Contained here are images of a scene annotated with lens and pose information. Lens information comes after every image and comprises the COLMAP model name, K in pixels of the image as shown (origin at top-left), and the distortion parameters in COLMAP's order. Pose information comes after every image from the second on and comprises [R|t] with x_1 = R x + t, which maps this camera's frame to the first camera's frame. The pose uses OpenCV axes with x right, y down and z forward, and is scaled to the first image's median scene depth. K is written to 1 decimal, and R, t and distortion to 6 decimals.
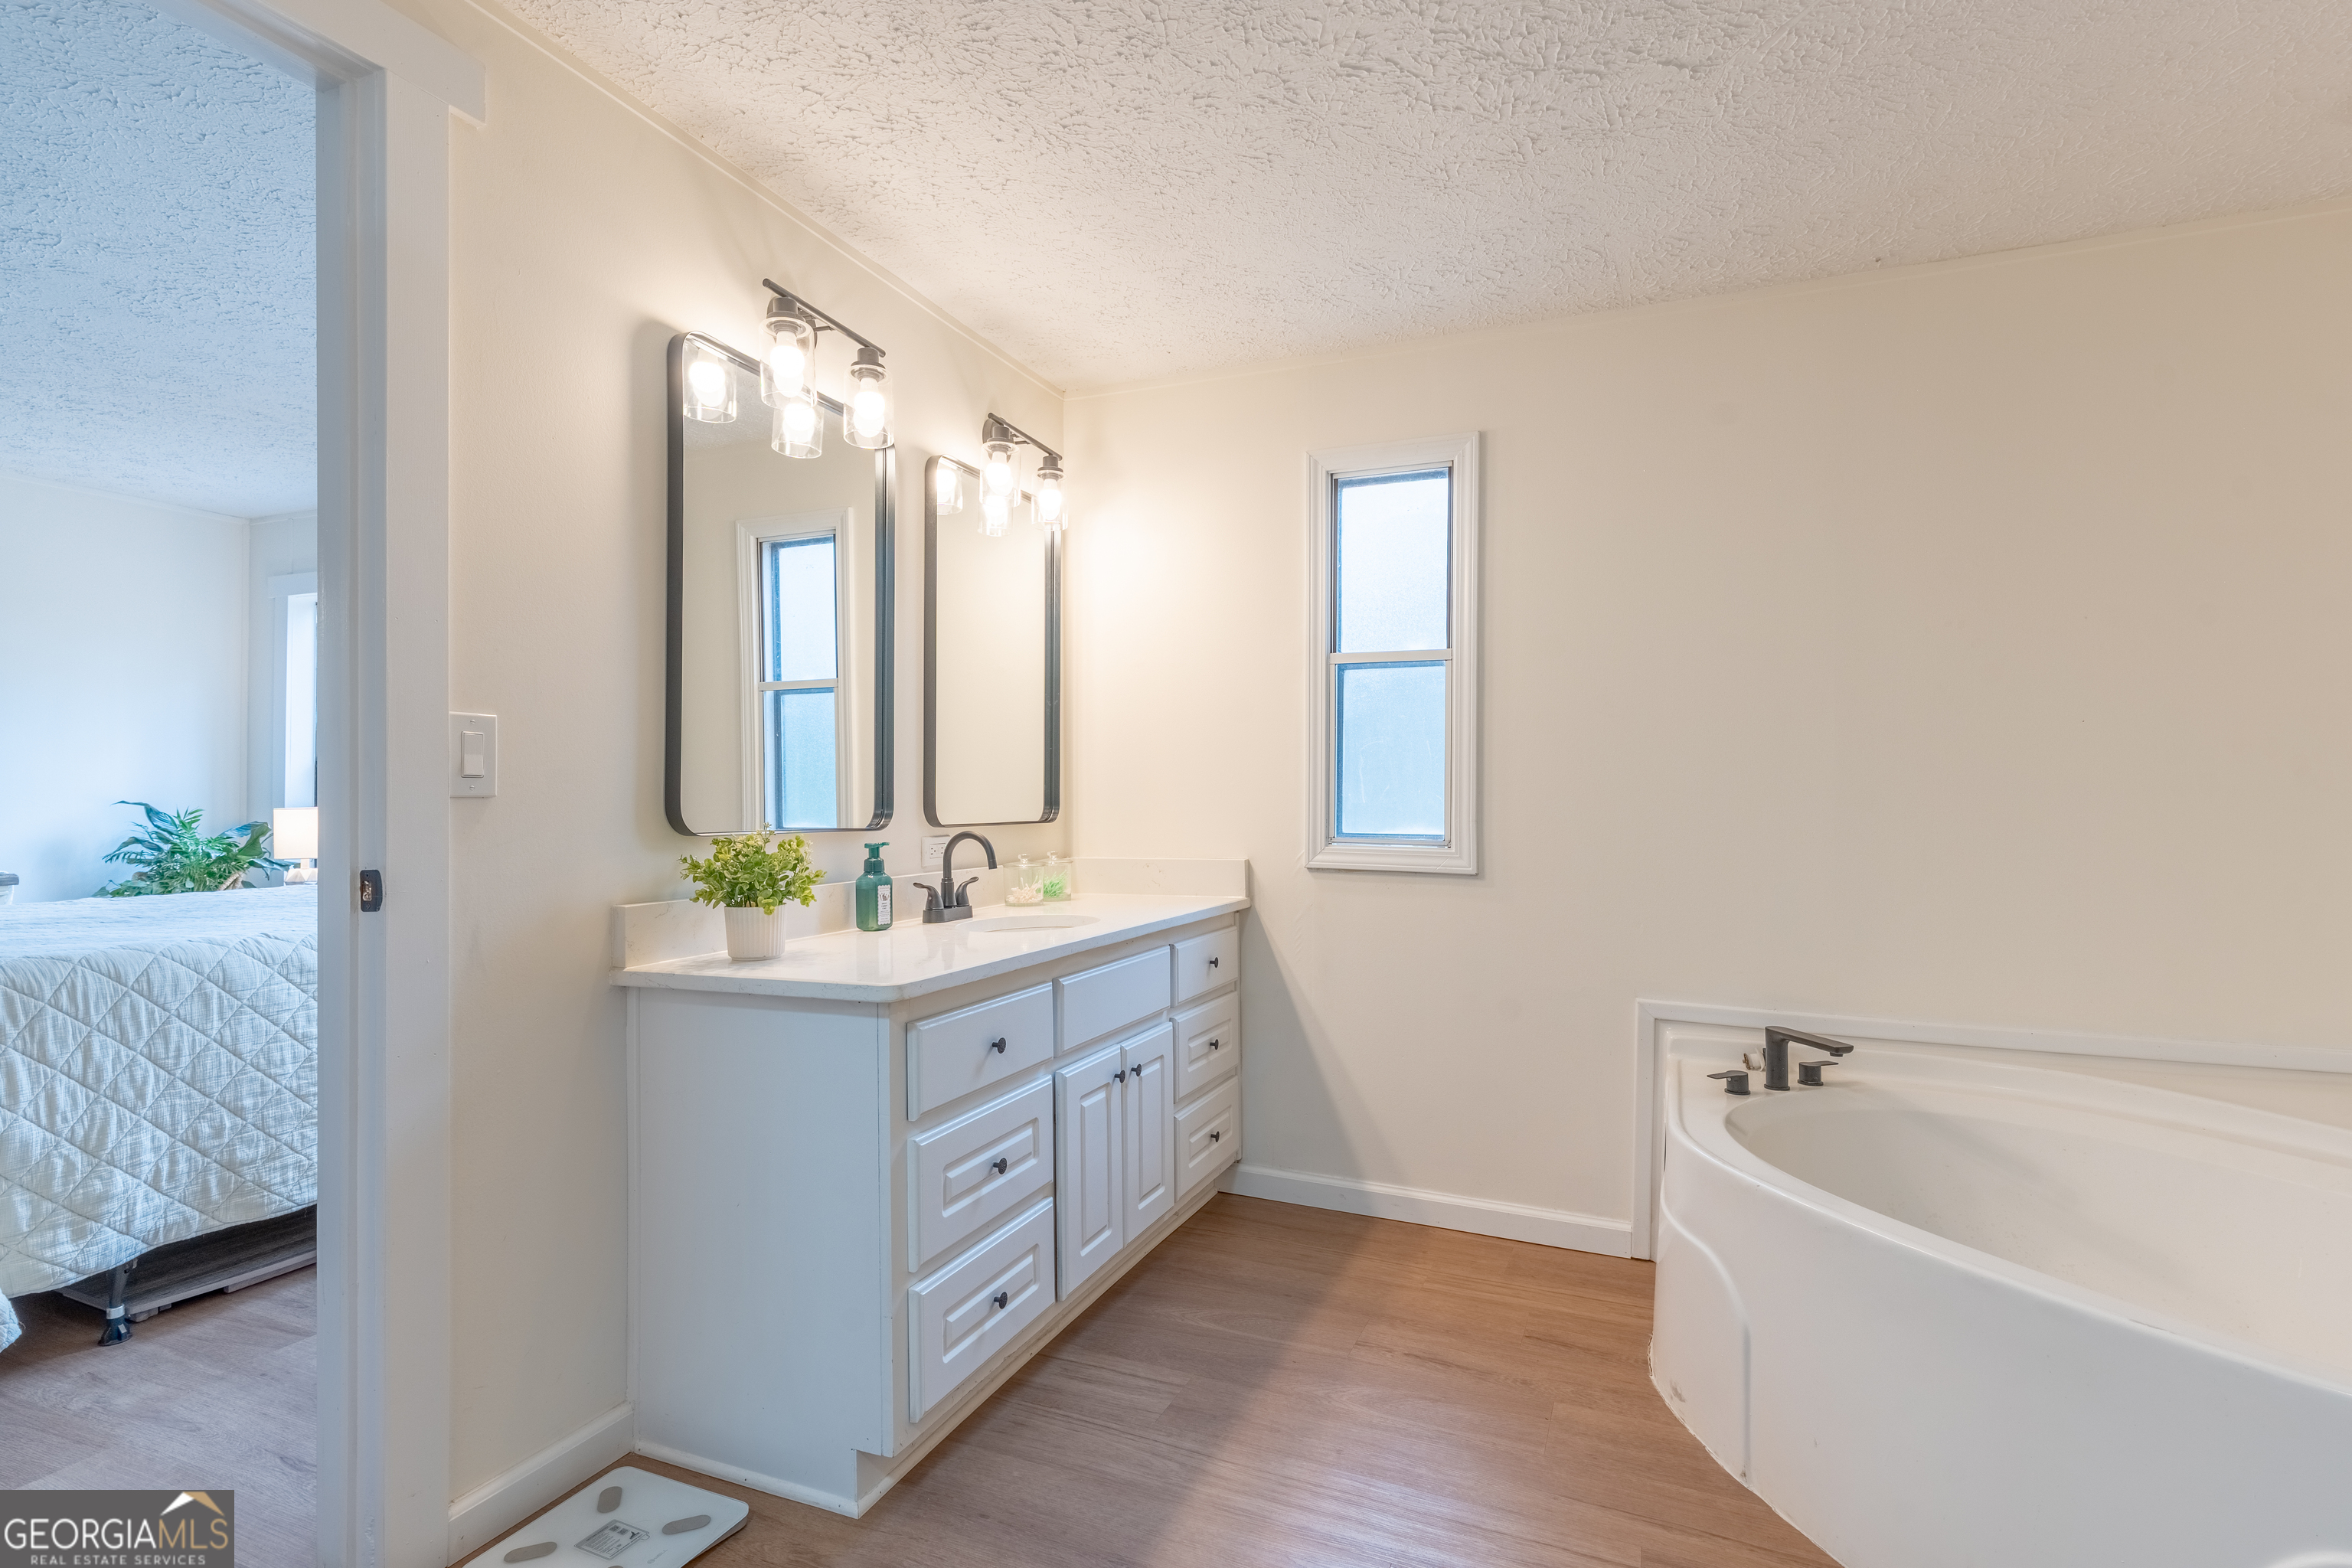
lens RADIAL K [[1118.1, 0, 1173.0], [0, 1118.1, 779.2], [0, 0, 1]] dist [0.003799, 0.000800]
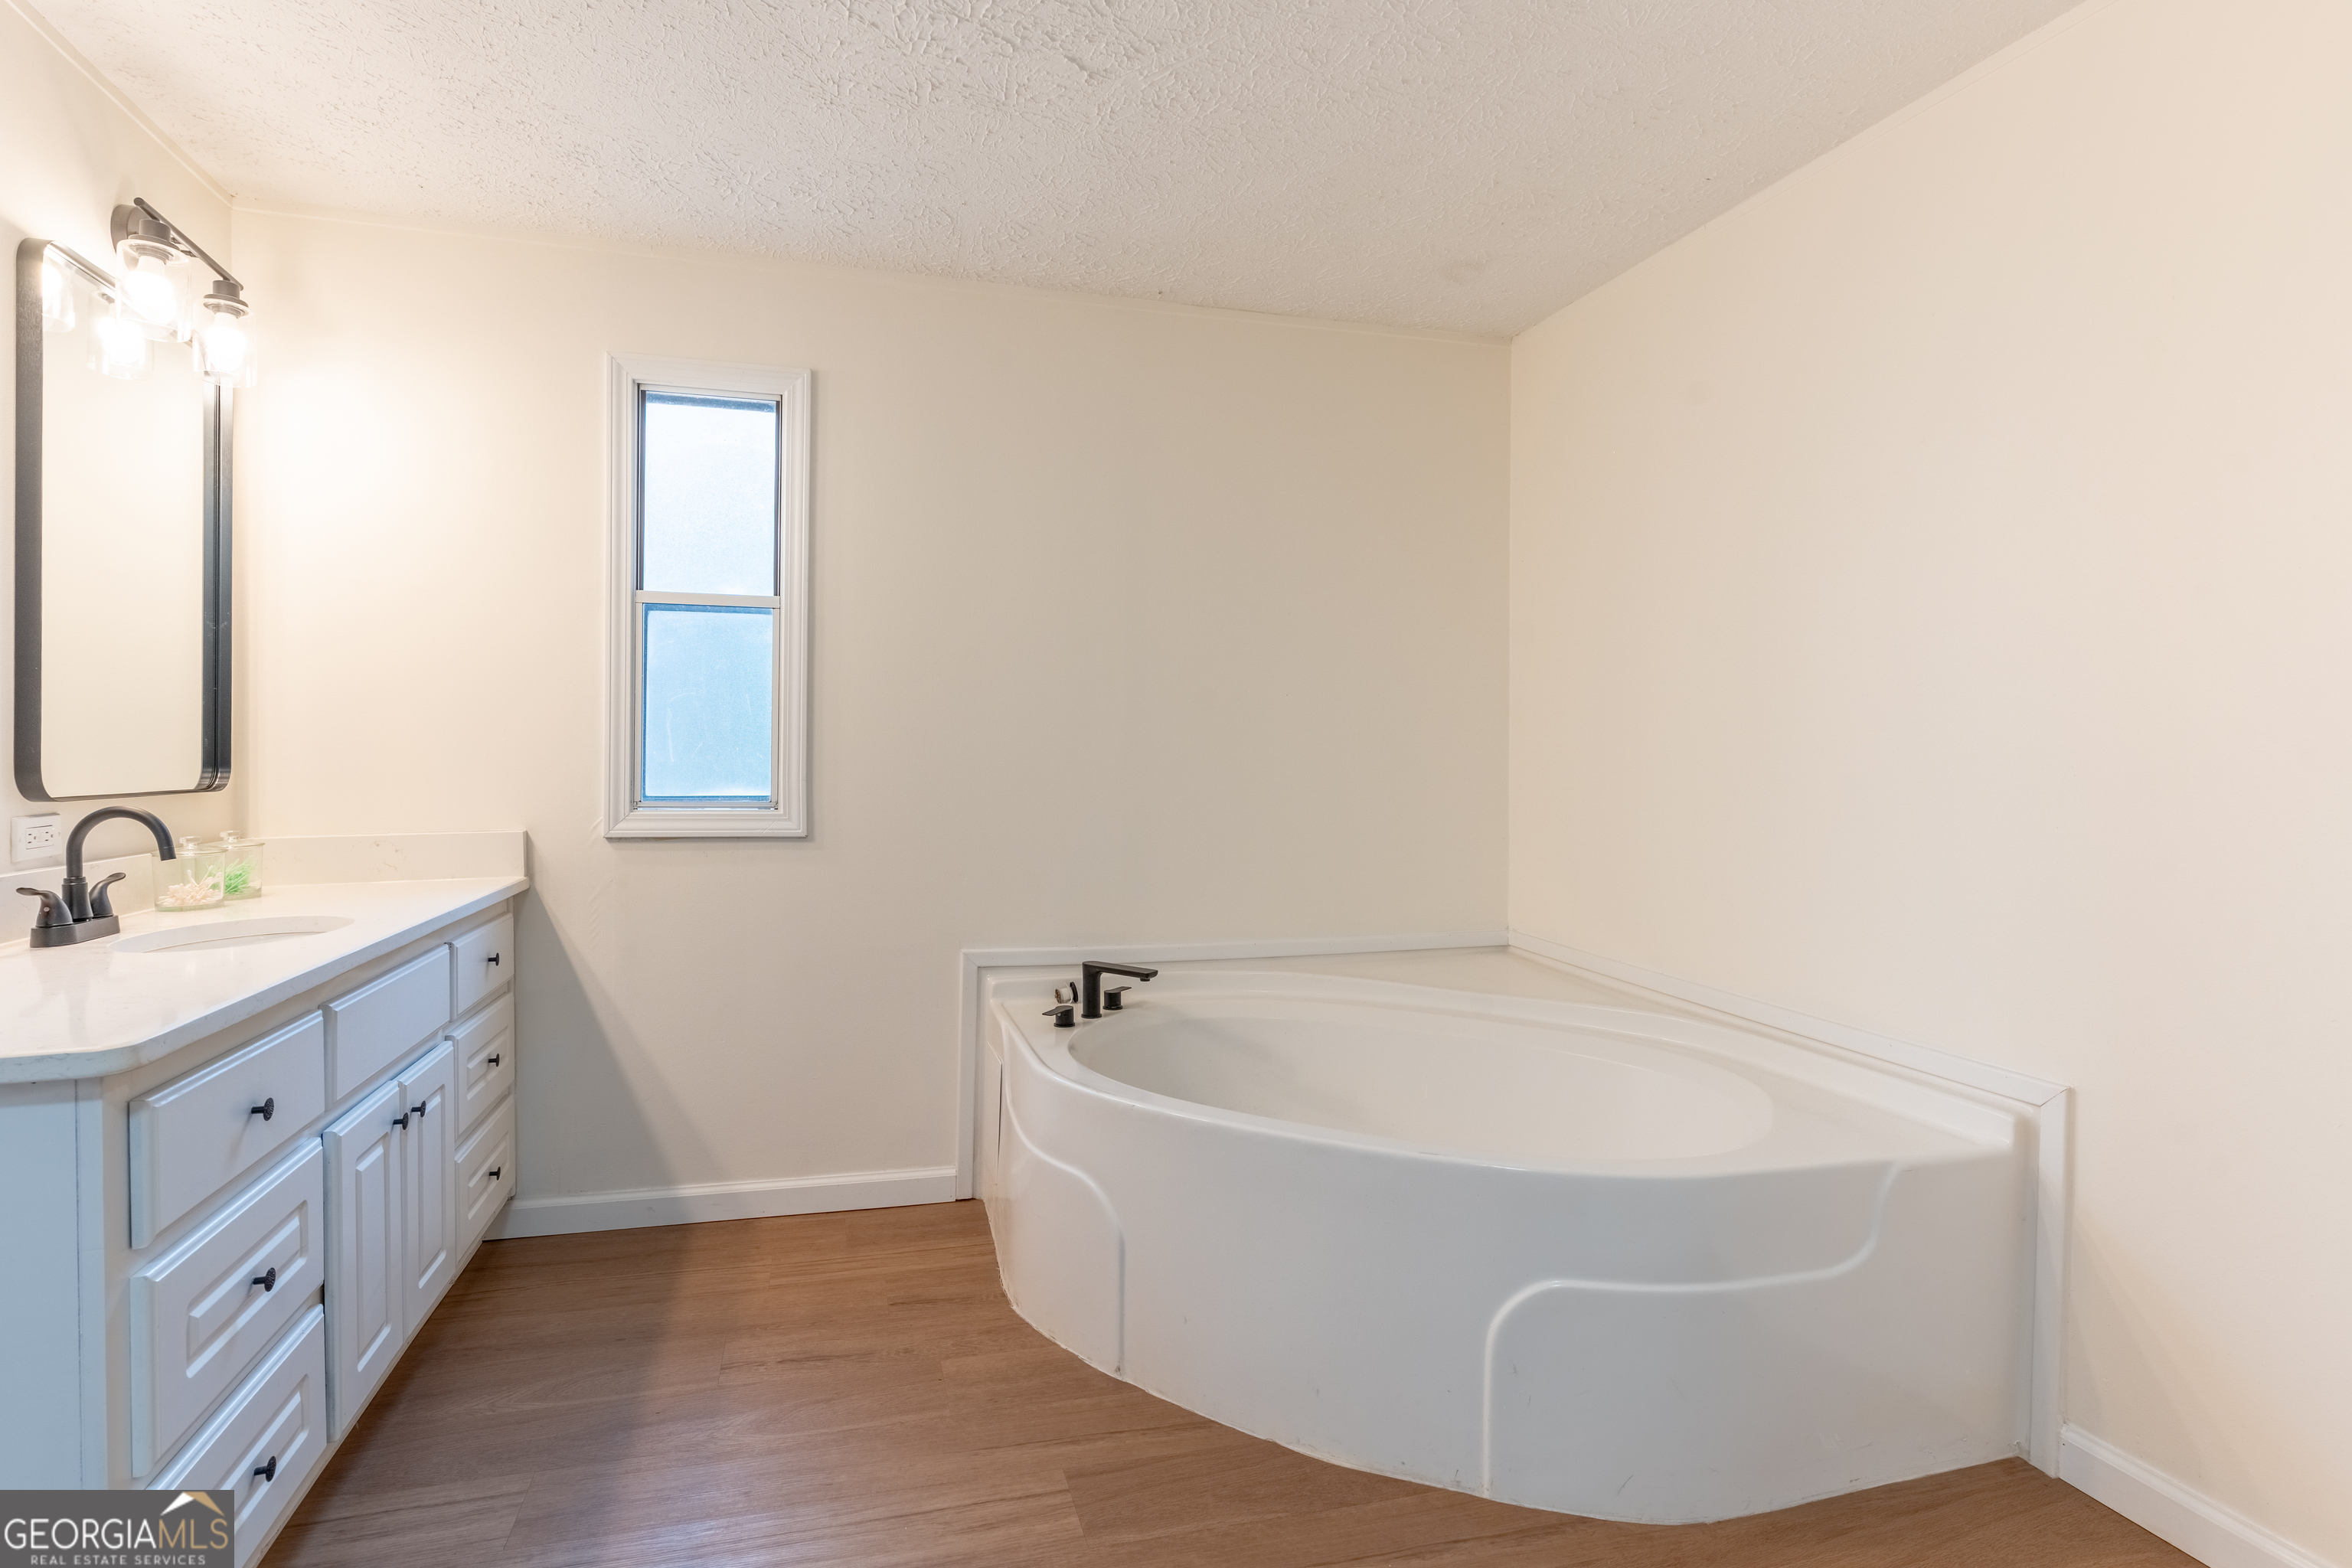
lens RADIAL K [[1147.5, 0, 1105.6], [0, 1147.5, 746.0], [0, 0, 1]] dist [0.004479, -0.000098]
pose [[0.795031, 0.003759, 0.606558, -0.127904], [-0.009204, 0.999940, 0.005867, 0.000197], [-0.606499, -0.010247, 0.795018, 0.077791]]
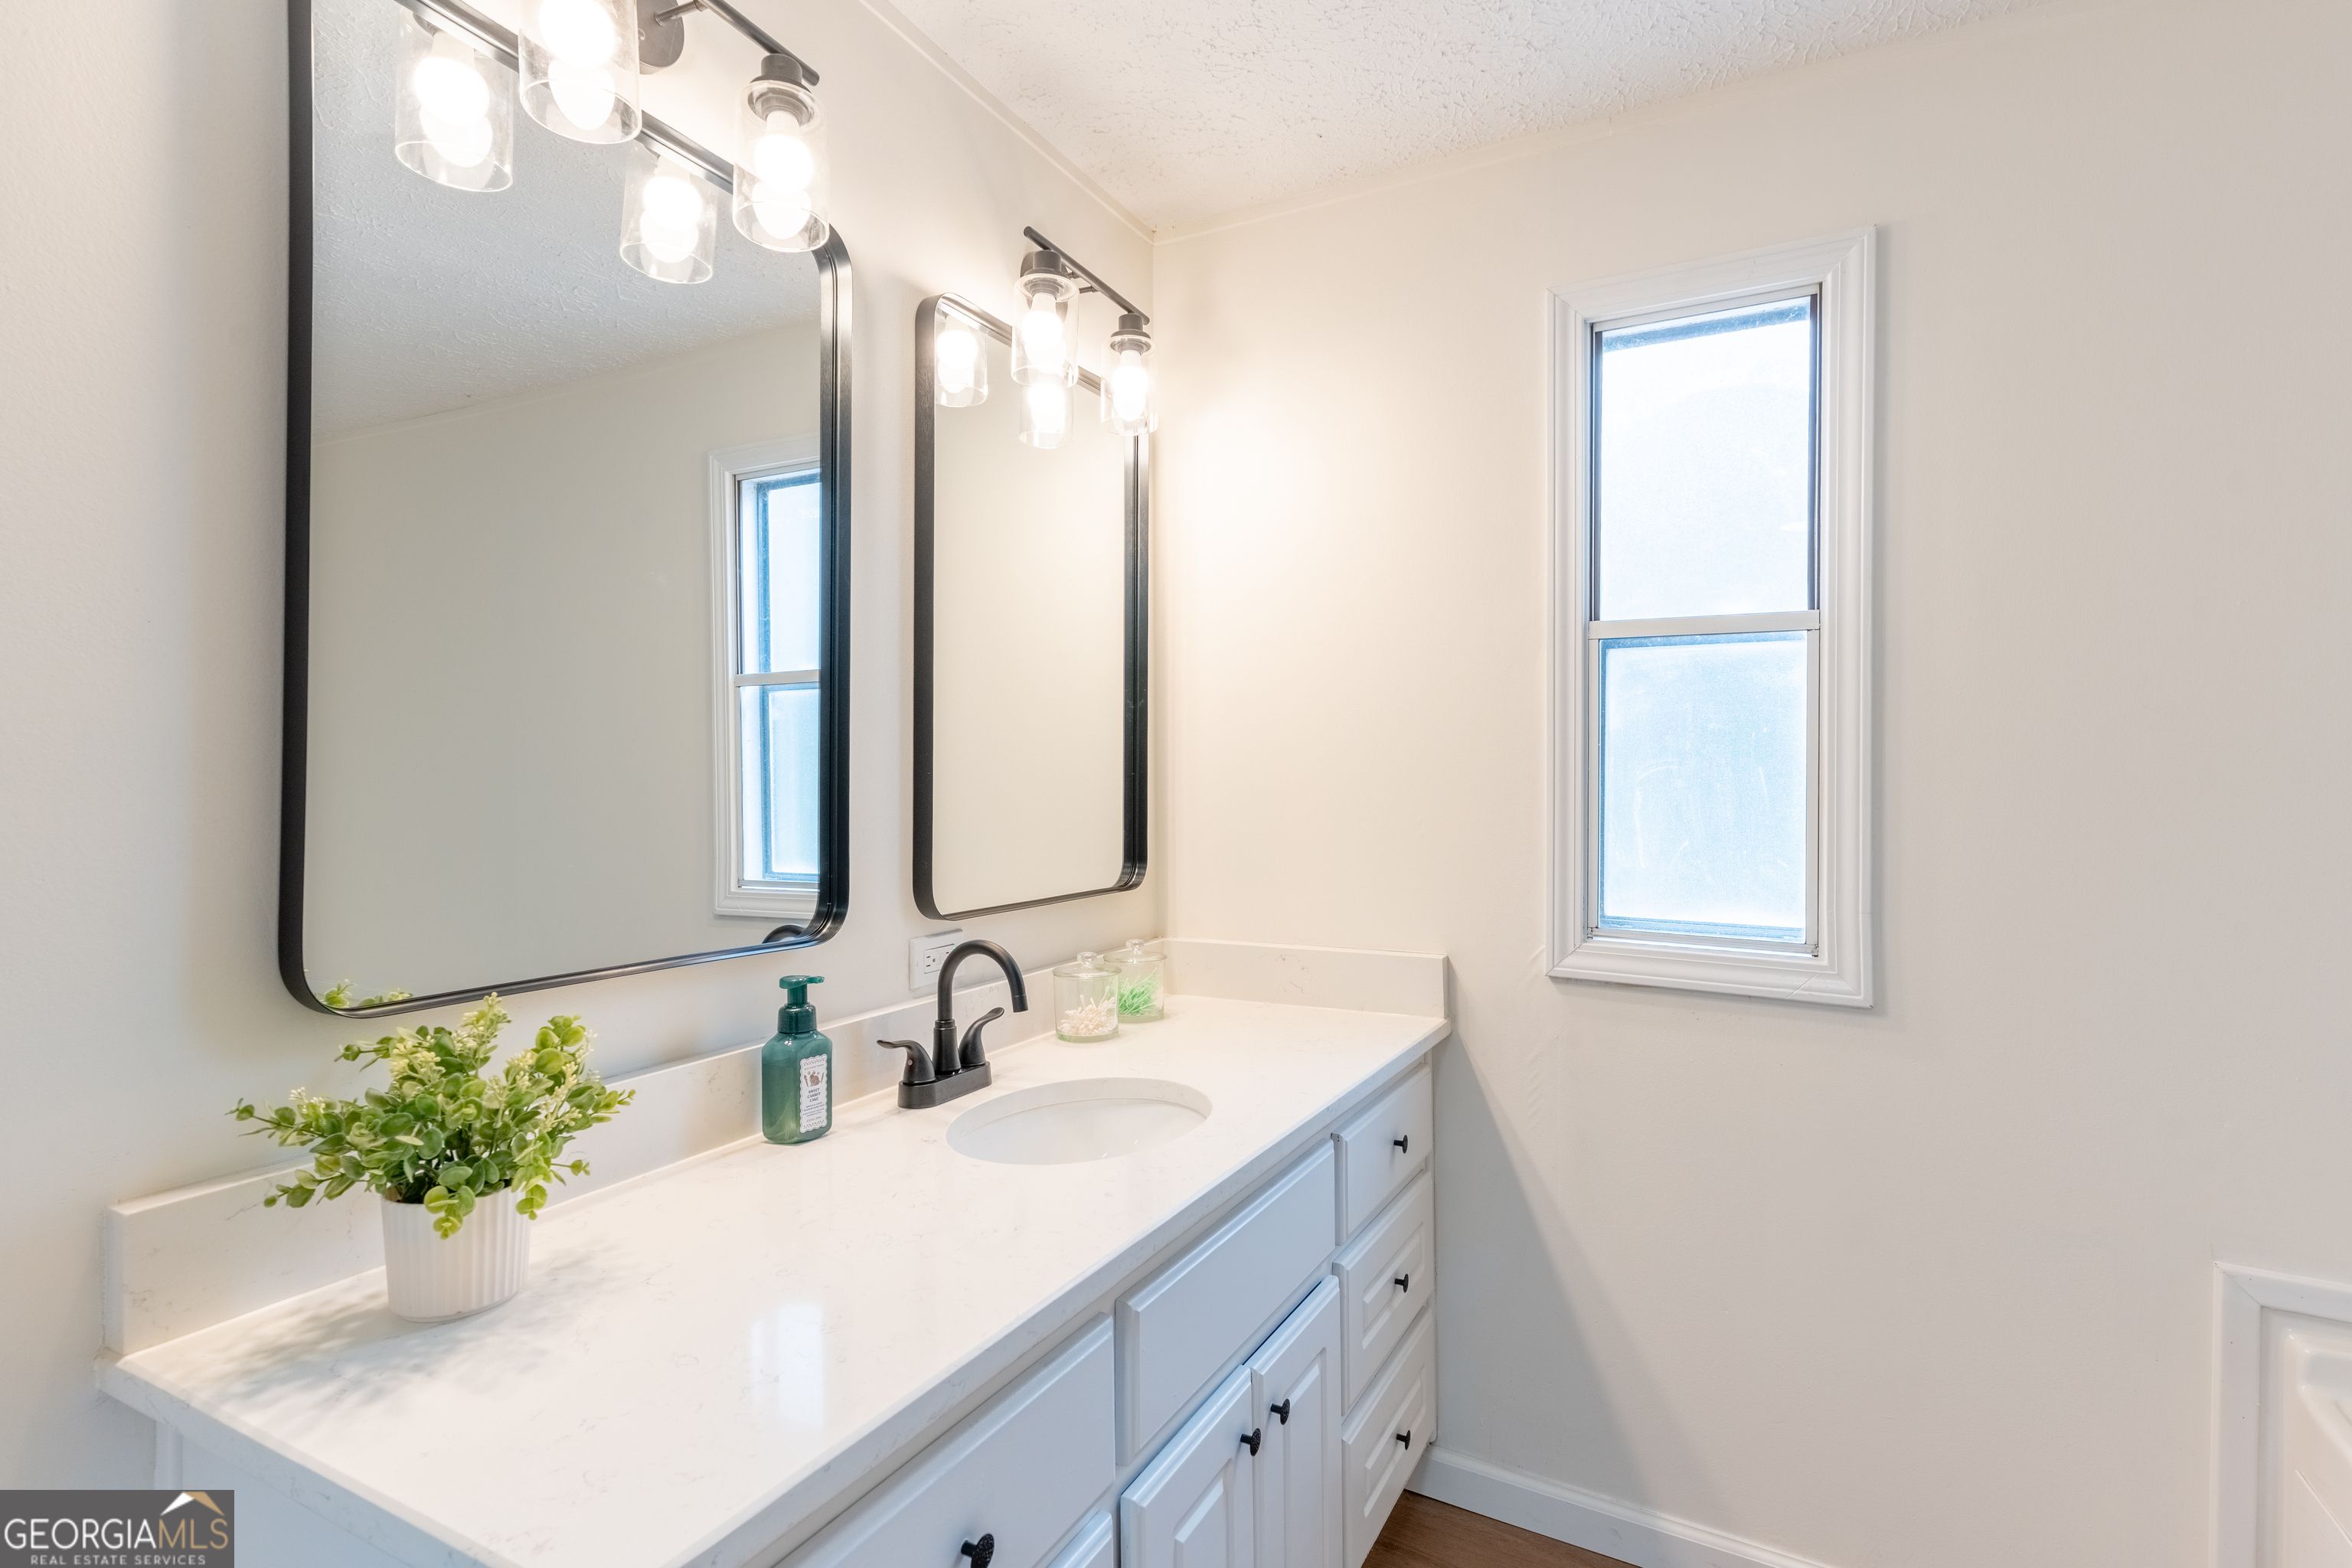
lens RADIAL K [[1135.1, 0, 1175.4], [0, 1135.1, 767.4], [0, 0, 1]] dist [0.002937, -0.000399]
pose [[0.995996, -0.000114, -0.089394, -0.031675], [0.000813, 0.999969, 0.007786, -0.044865], [0.089390, -0.007827, 0.995966, 0.427155]]
